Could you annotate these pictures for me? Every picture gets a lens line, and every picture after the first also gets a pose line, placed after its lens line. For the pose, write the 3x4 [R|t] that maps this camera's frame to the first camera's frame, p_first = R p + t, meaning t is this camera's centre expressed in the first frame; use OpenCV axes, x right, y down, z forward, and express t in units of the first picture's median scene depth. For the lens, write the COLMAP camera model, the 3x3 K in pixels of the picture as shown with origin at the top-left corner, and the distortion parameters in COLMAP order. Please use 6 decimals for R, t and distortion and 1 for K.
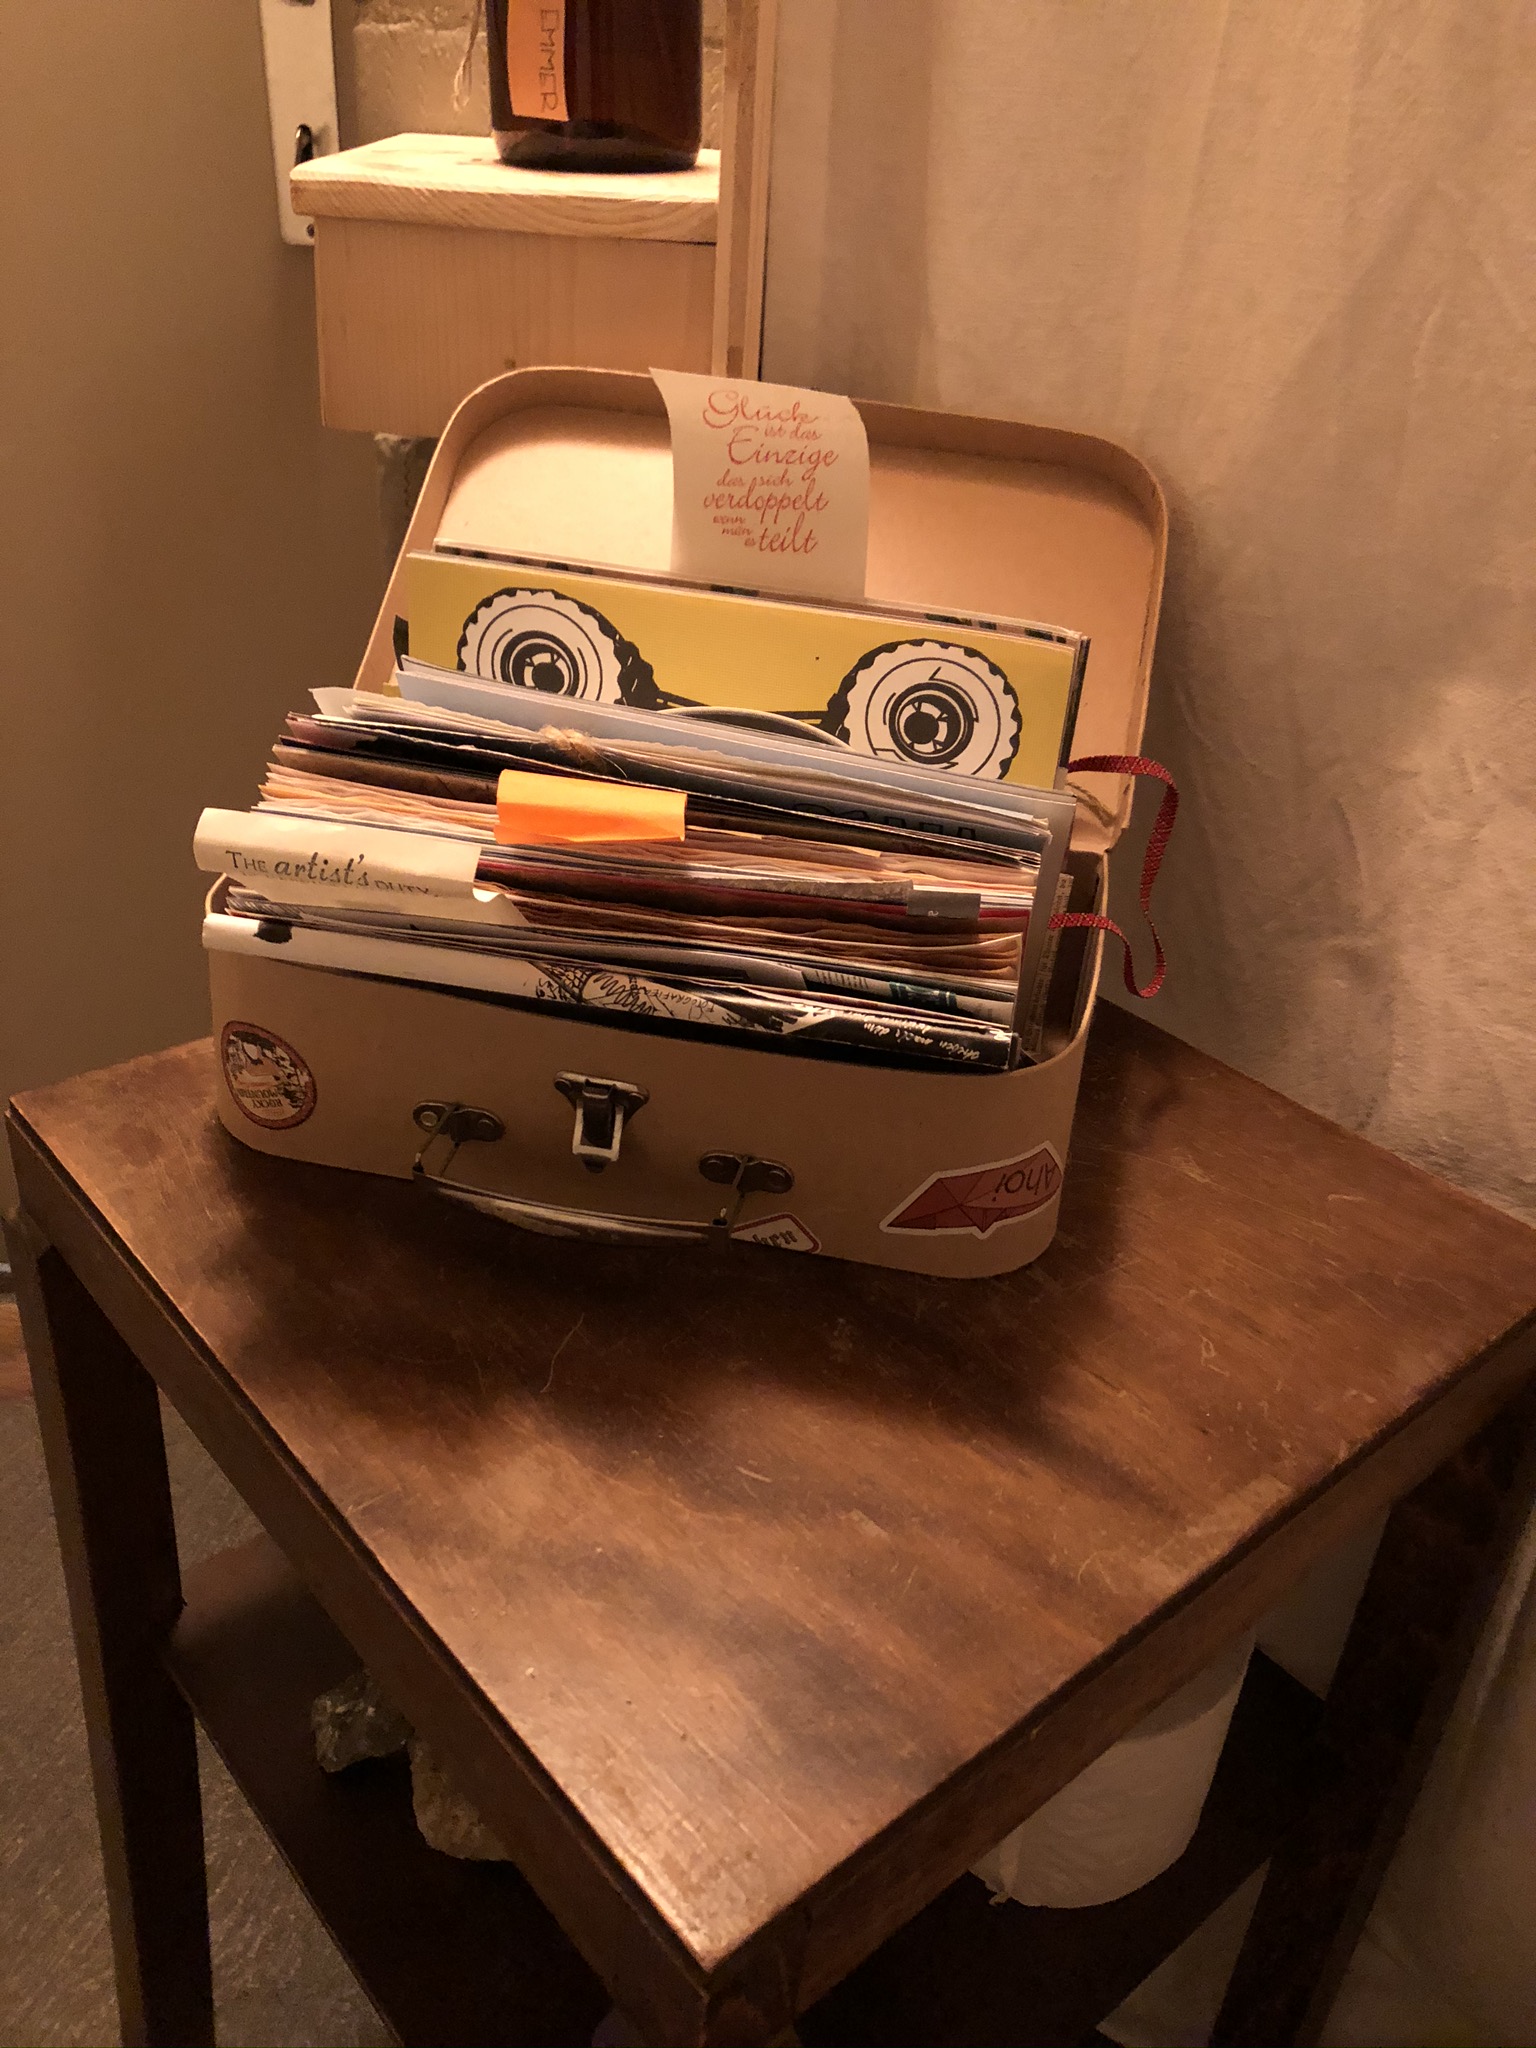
lens RADIAL K [[1672.9, 0, 766.2], [0, 1672.9, 1023.1], [0, 0, 1]] dist [-0.010644, -0.002222]
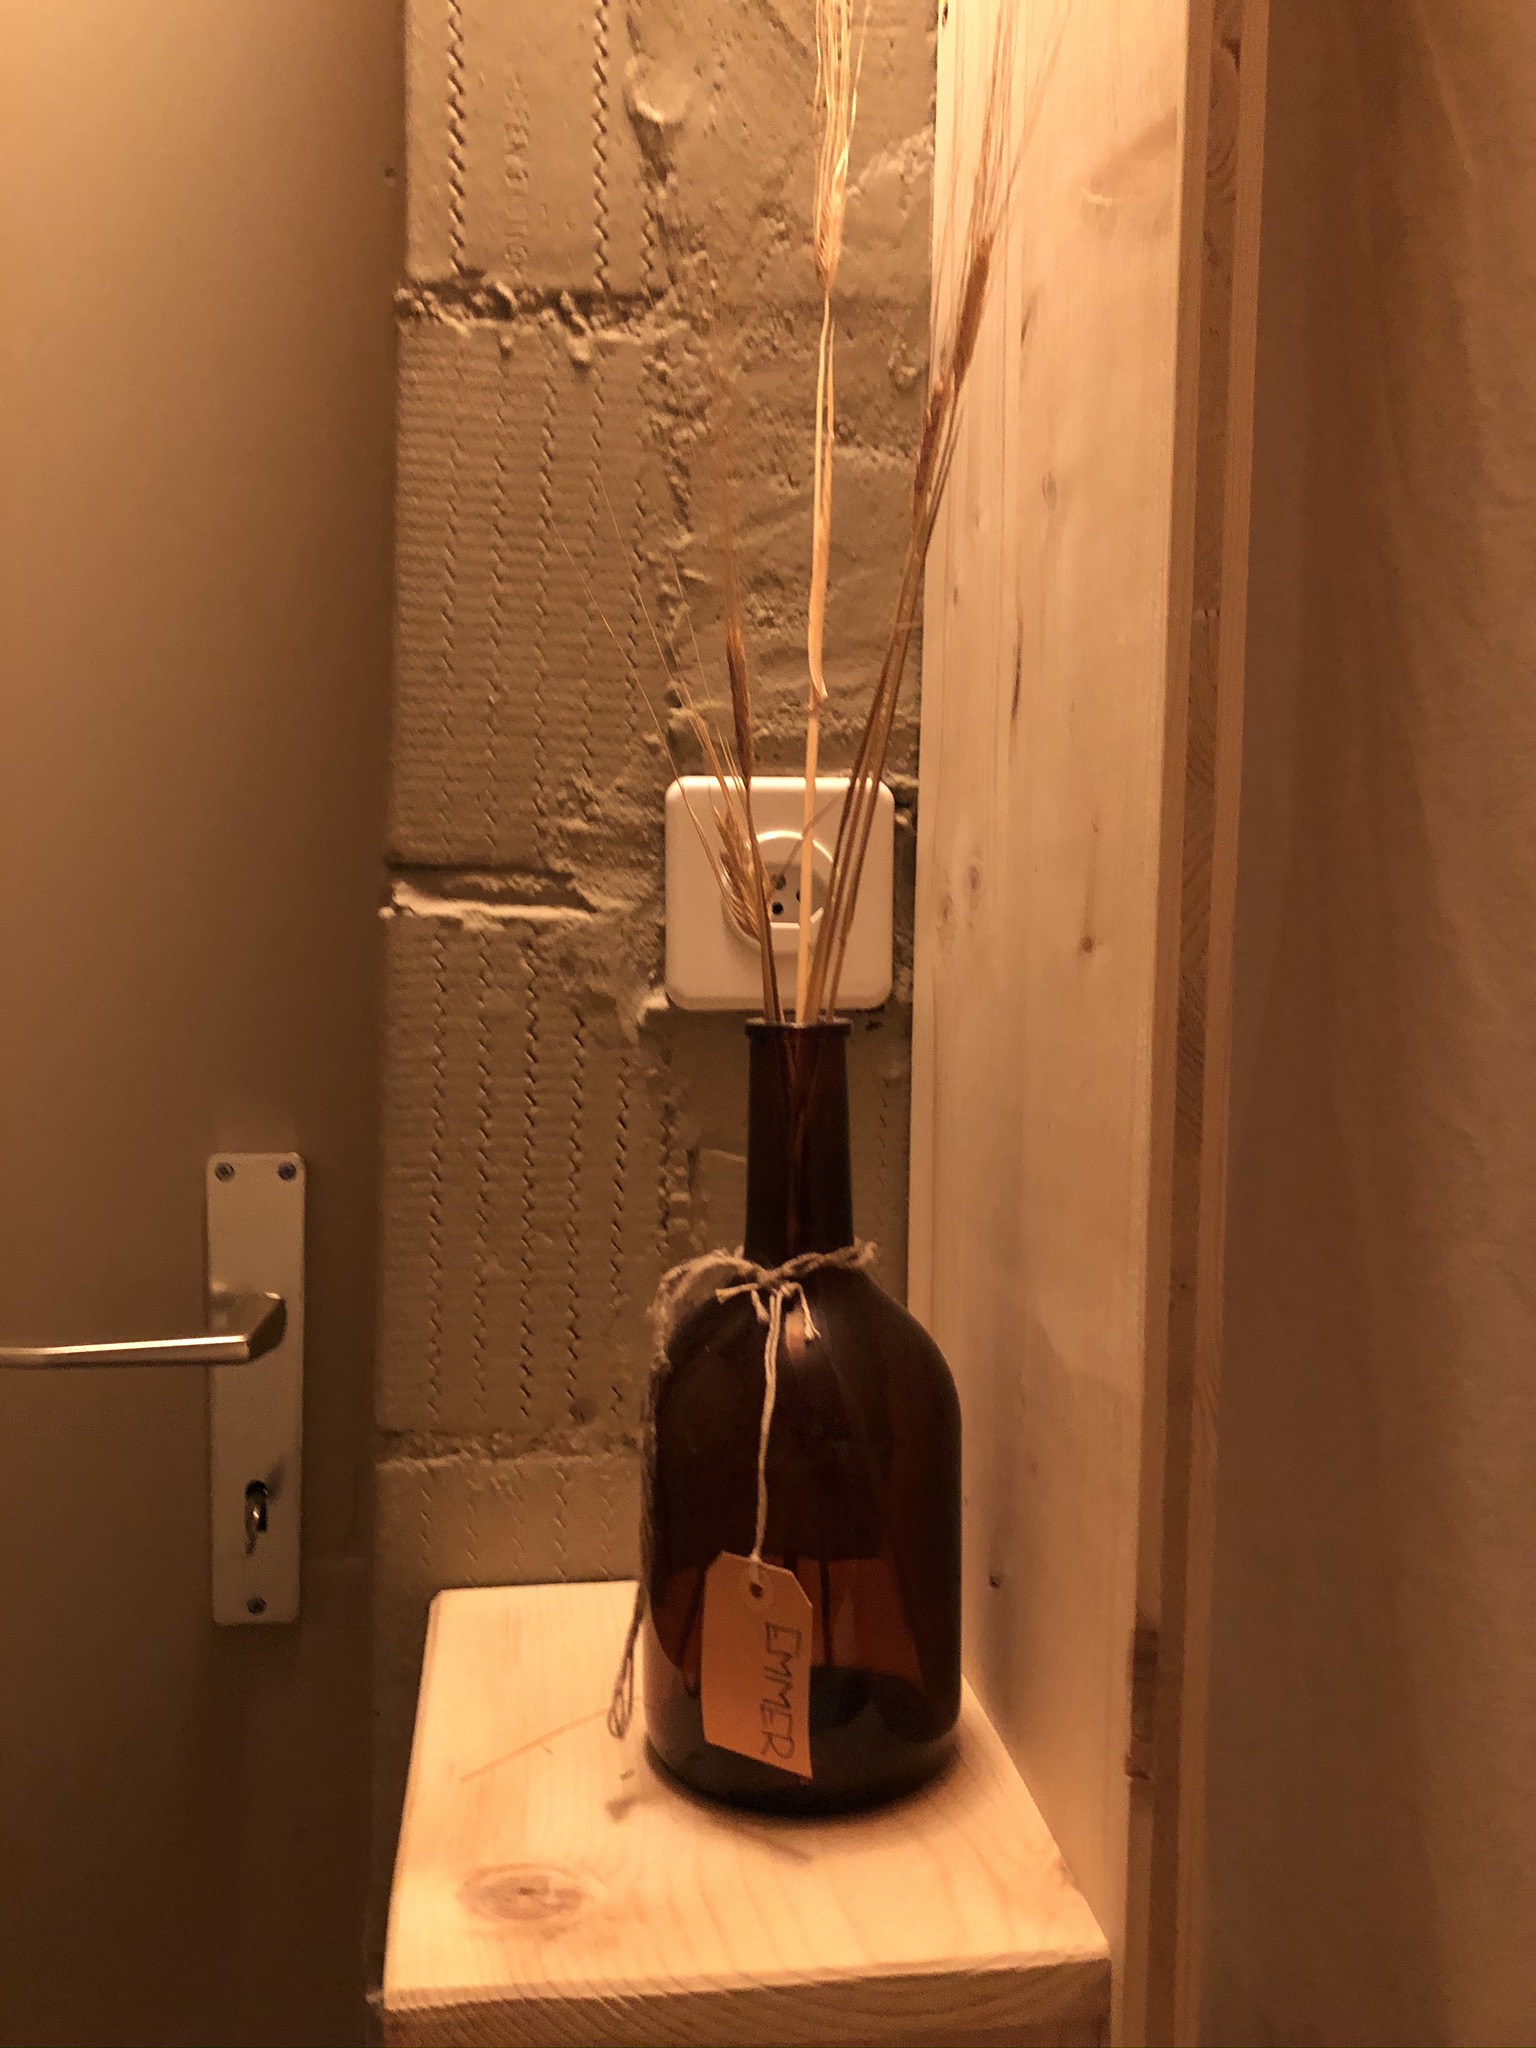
lens RADIAL K [[1672.9, 0, 768.3], [0, 1672.9, 1025.0], [0, 0, 1]] dist [-0.010644, -0.002222]
pose [[0.988327, -0.035473, 0.148162, -0.182817], [0.099560, 0.886510, -0.451871, -0.427249], [-0.115318, 0.461347, 0.879694, 0.264900]]
